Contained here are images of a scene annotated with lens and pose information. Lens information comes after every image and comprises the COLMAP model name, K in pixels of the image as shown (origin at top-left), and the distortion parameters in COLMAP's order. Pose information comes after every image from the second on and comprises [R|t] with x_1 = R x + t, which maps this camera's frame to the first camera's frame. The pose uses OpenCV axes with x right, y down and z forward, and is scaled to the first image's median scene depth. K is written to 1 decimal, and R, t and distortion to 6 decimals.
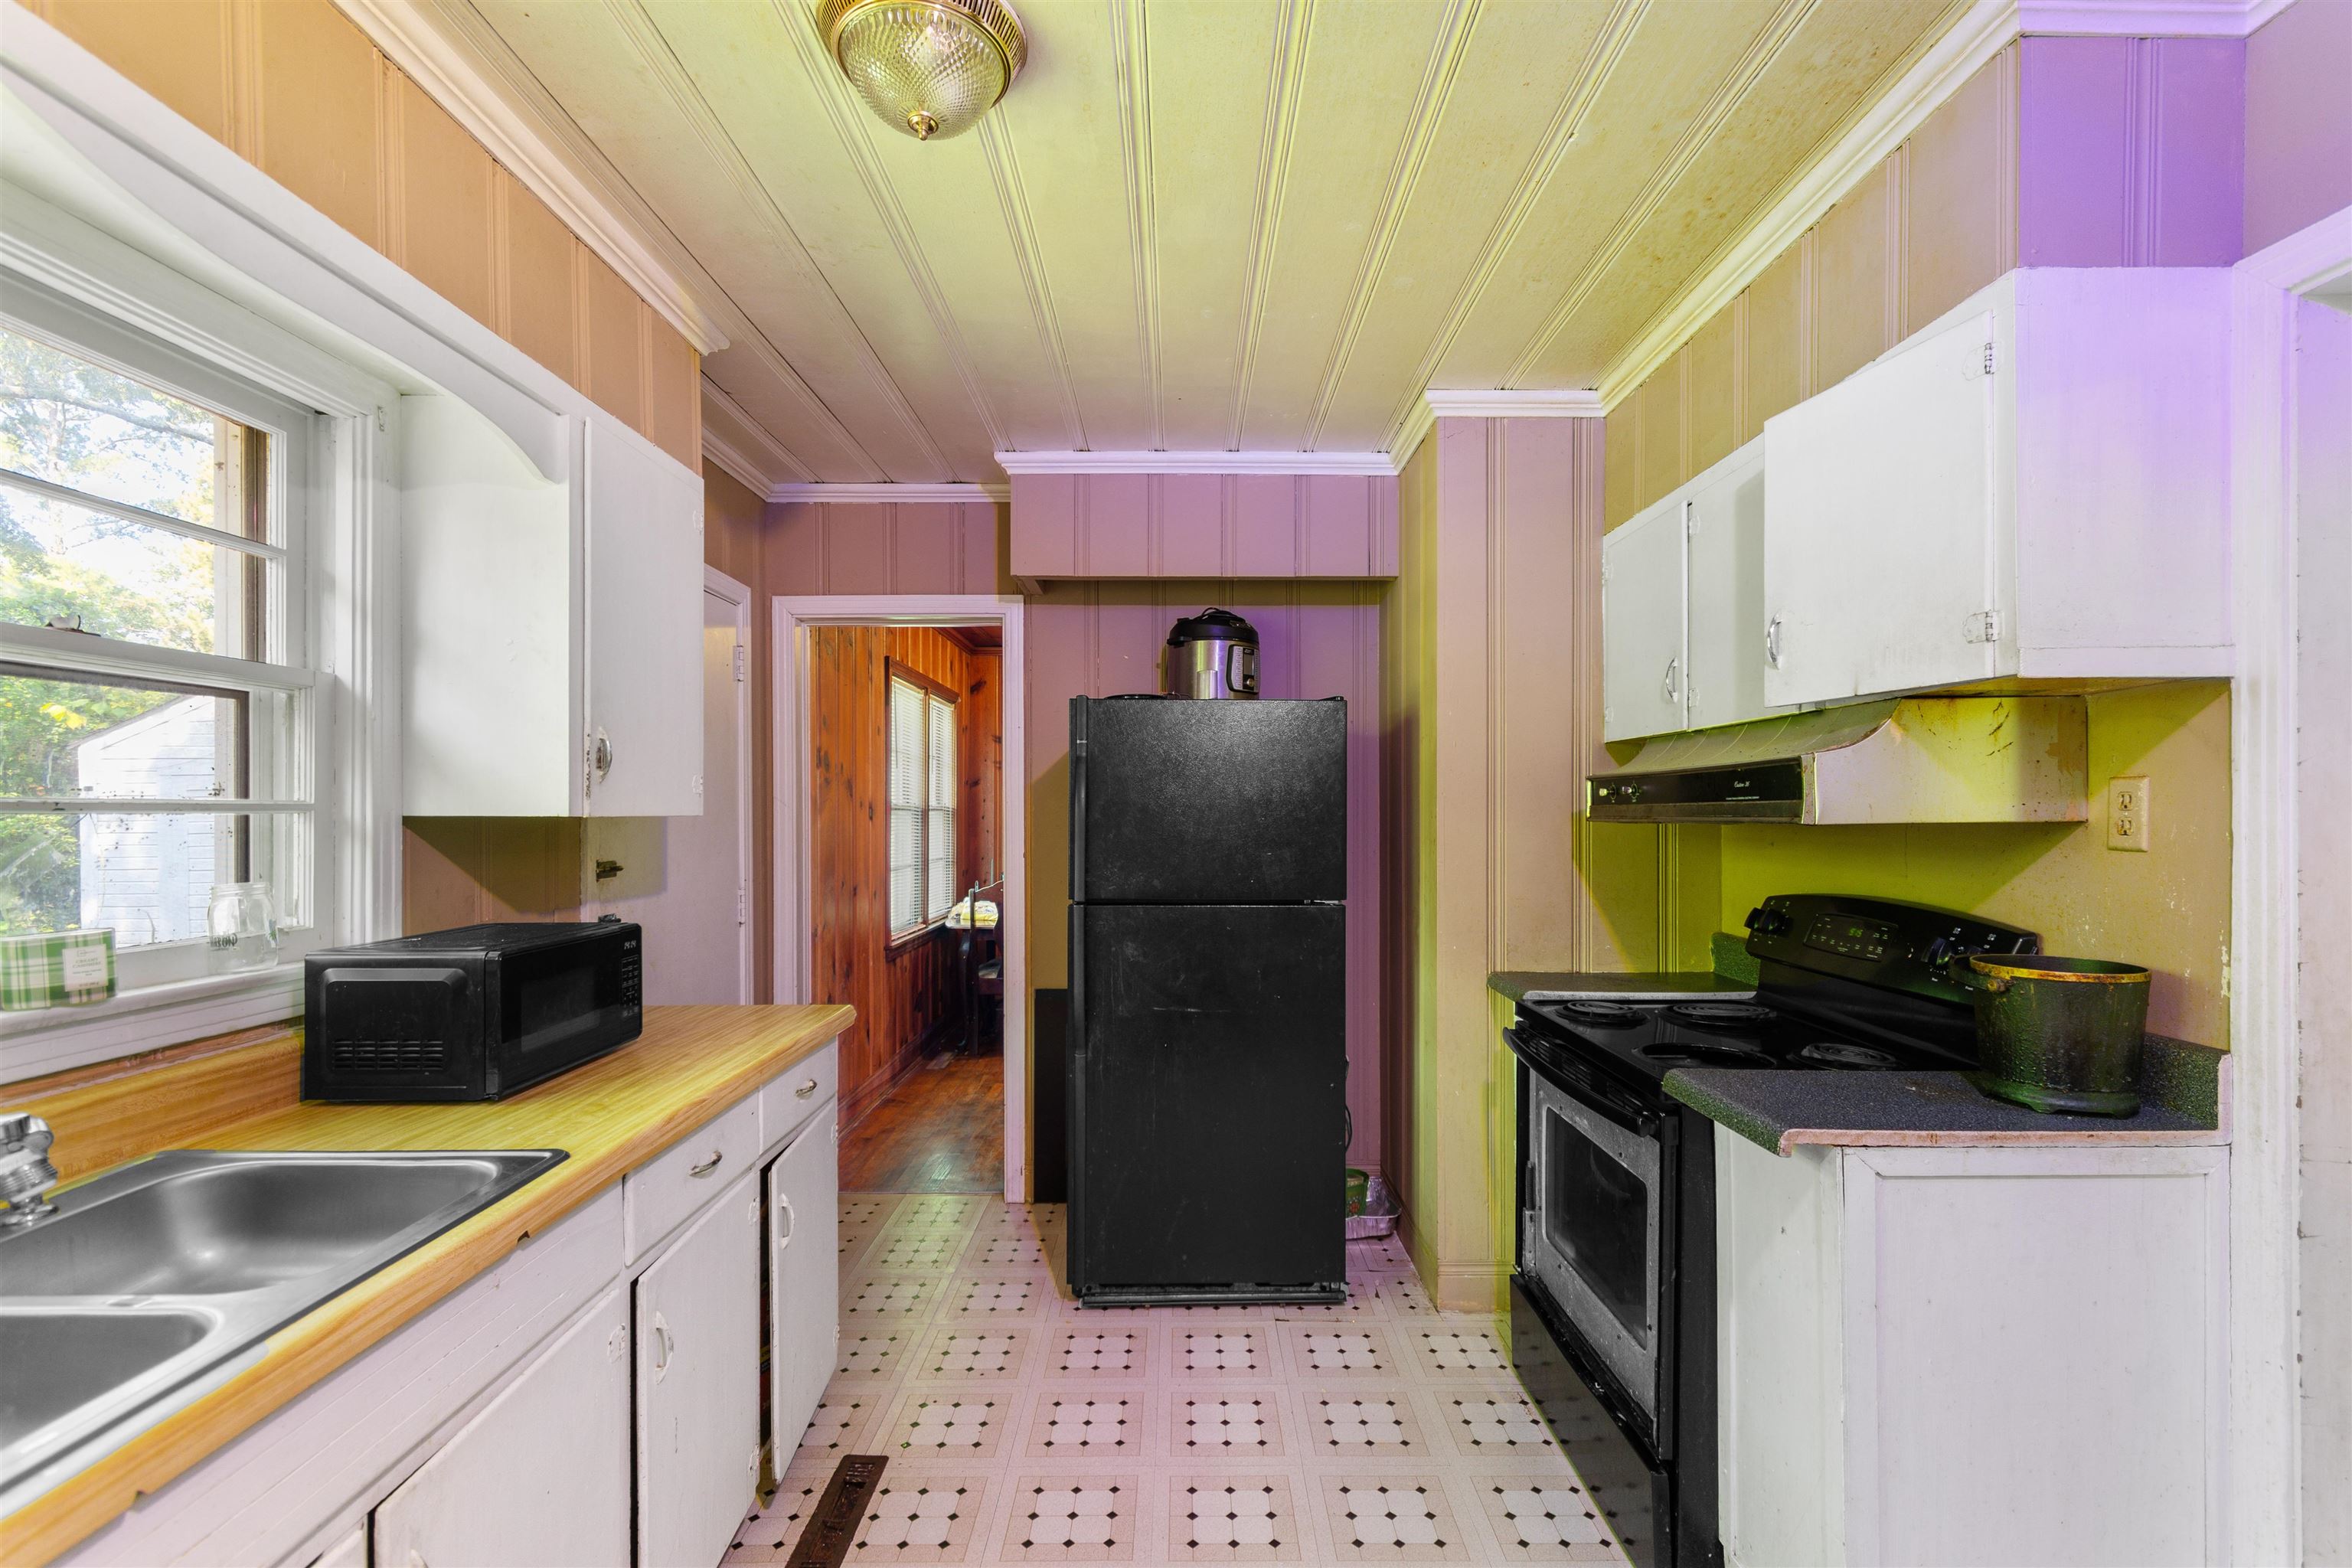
lens RADIAL K [[1029.3, 0, 1190.0], [0, 1029.3, 814.0], [0, 0, 1]] dist [0.001551, -0.001117]
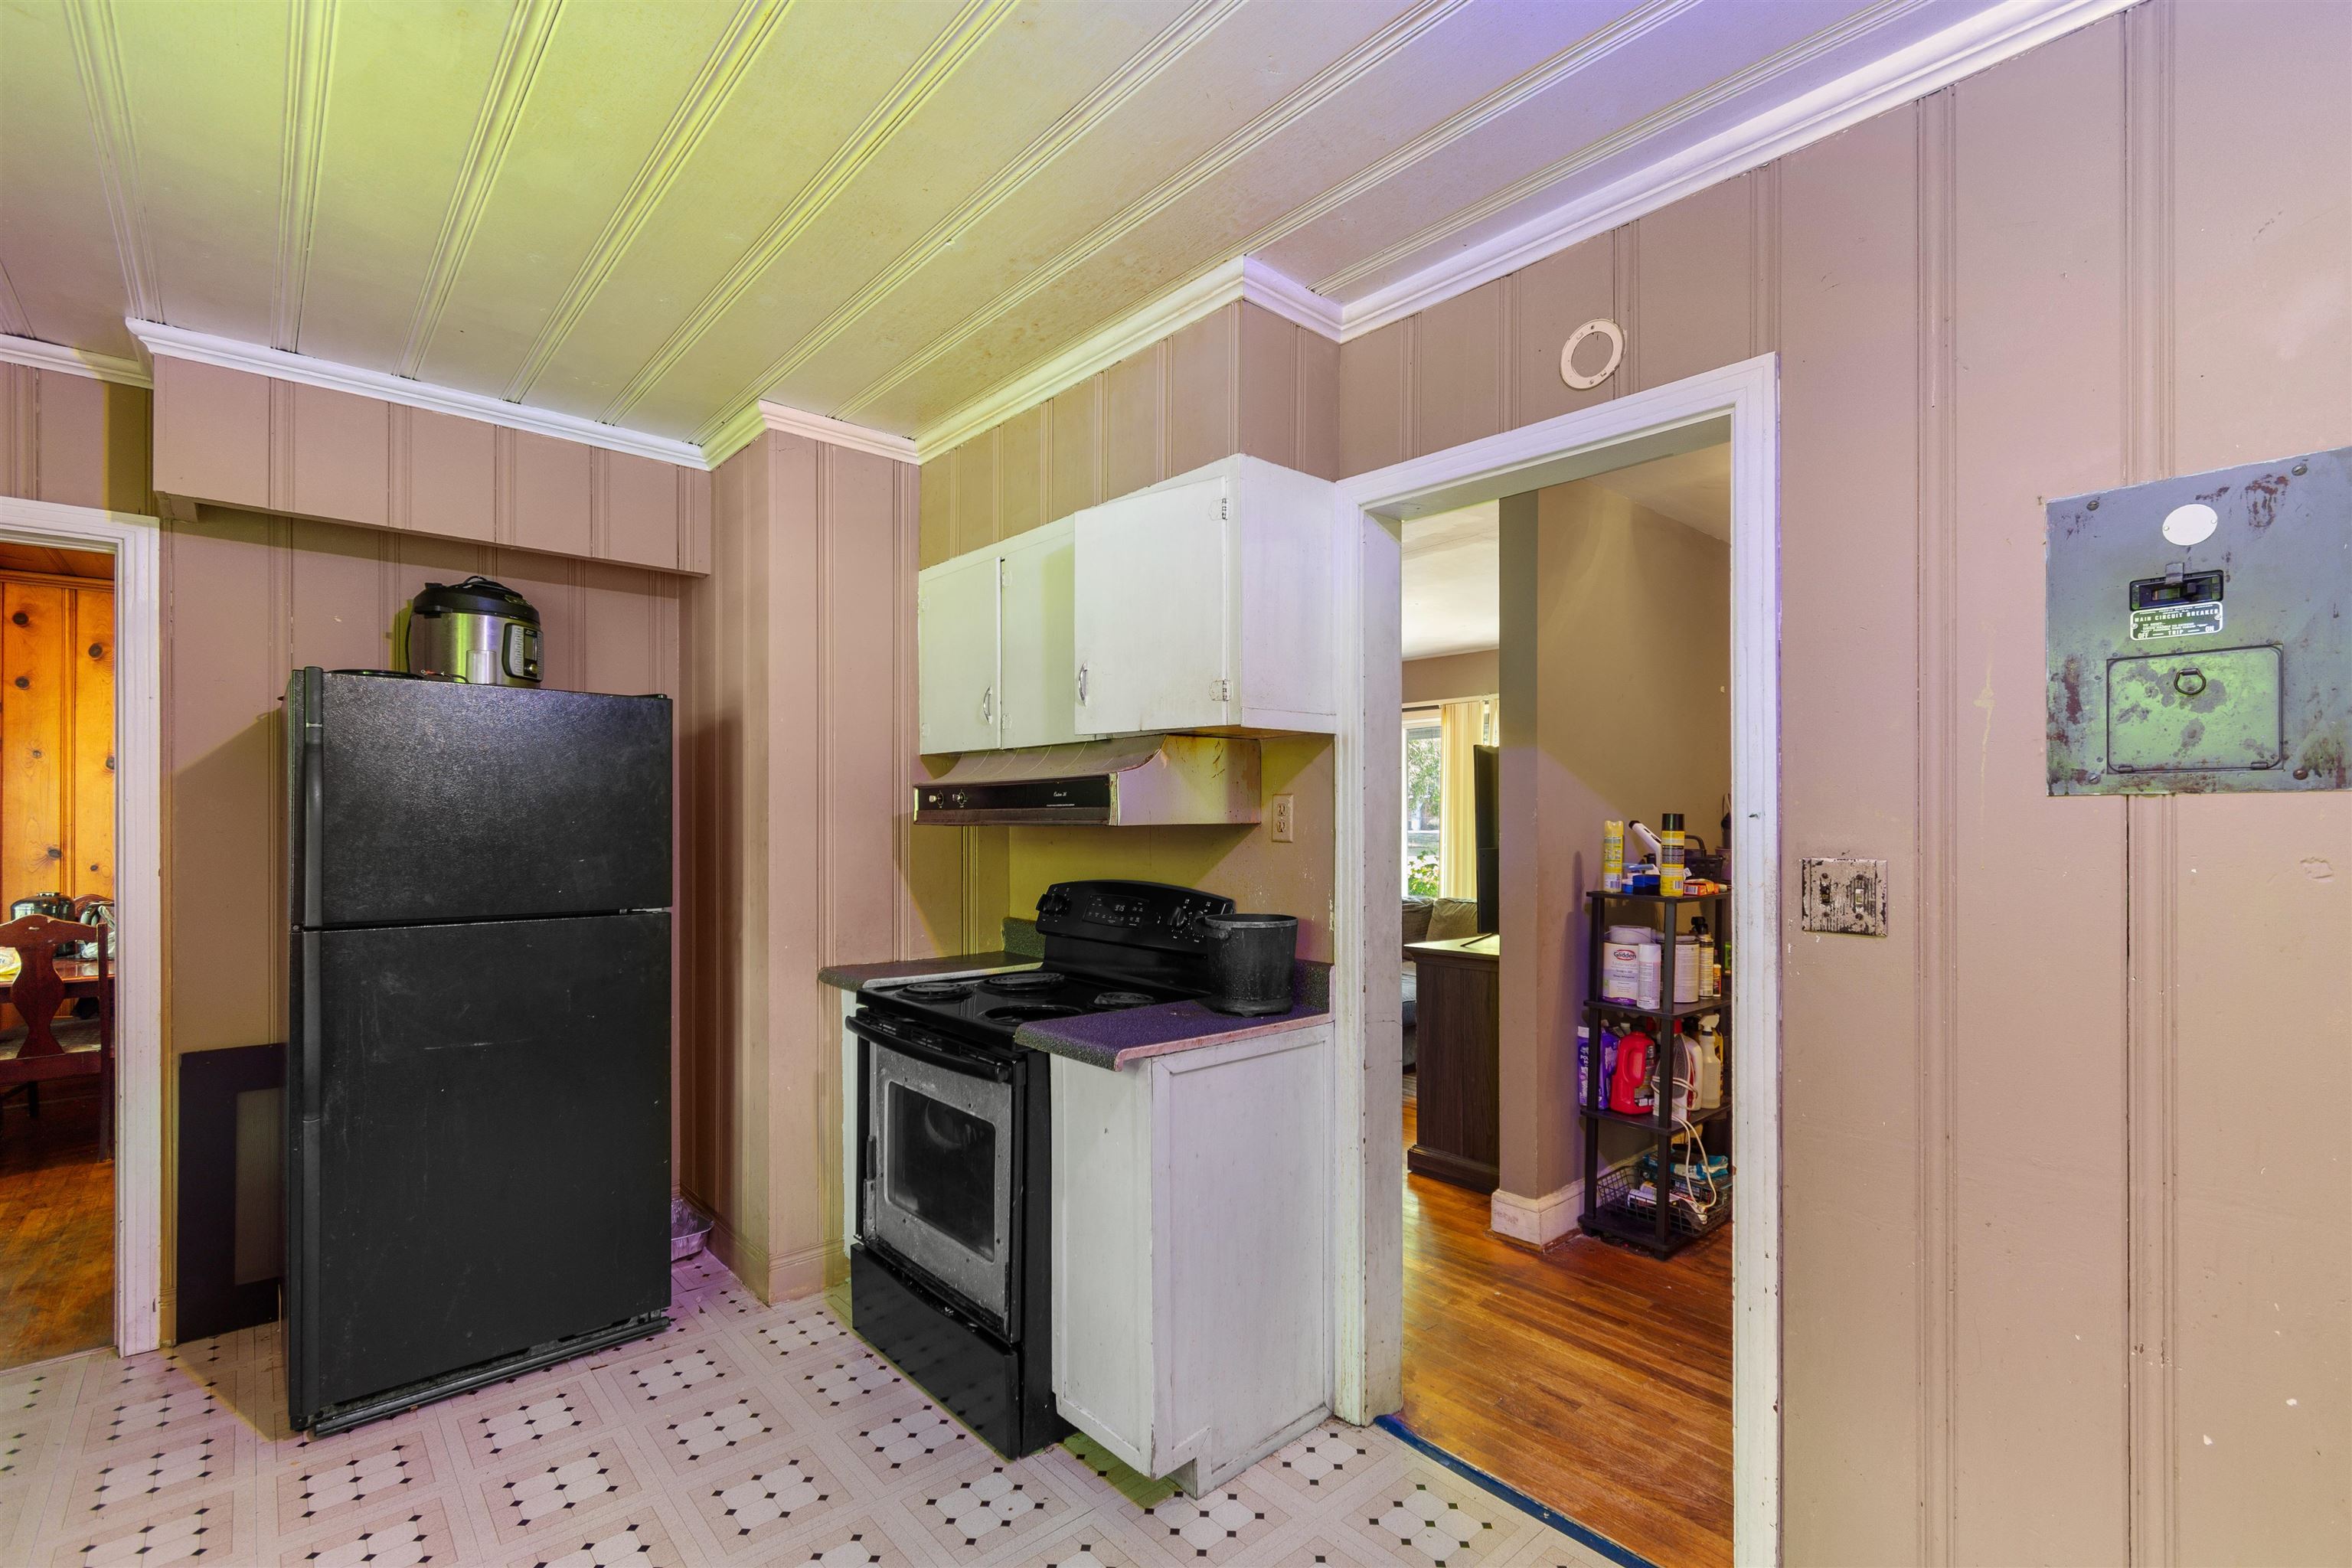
lens RADIAL K [[1037.9, 0, 1176.4], [0, 1037.9, 816.0], [0, 0, 1]] dist [-0.001483, -0.000232]
pose [[0.753828, 0.003638, 0.657061, -0.147469], [-0.001352, 0.999991, -0.003985, 0.002028], [-0.657070, 0.002116, 0.753826, -0.043660]]
